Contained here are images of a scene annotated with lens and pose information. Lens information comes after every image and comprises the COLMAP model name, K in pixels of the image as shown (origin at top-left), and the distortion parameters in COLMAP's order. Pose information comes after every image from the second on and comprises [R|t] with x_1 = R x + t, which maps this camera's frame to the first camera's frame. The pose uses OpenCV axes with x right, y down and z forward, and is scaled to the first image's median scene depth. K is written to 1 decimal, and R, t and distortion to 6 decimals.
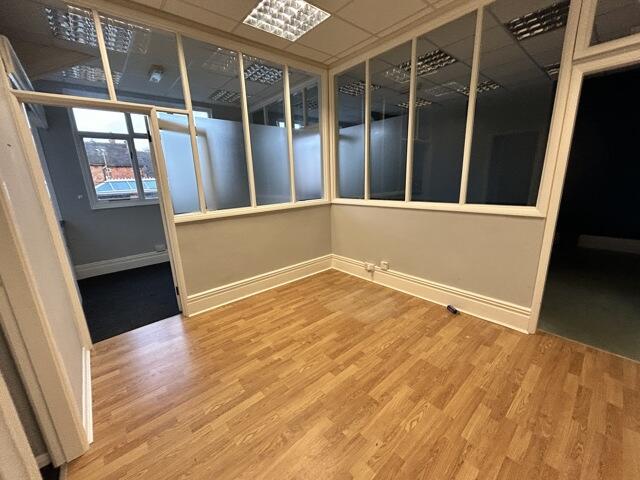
lens RADIAL K [[257.3, 0, 320.9], [0, 257.3, 240.7], [0, 0, 1]] dist [0.003490, 0.000846]
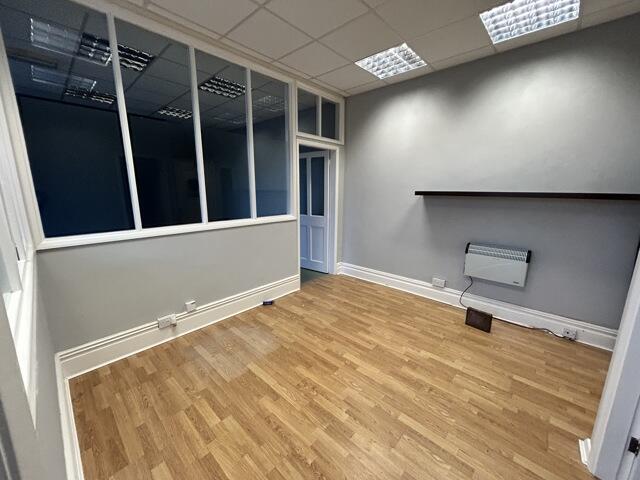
lens RADIAL K [[257.3, 0, 321.0], [0, 257.3, 239.4], [0, 0, 1]] dist [0.003490, 0.000846]
pose [[-0.106684, -0.154486, 0.982218, -0.761733], [0.240727, 0.954453, 0.176266, -0.200037], [-0.964712, 0.255251, -0.064636, 0.867358]]
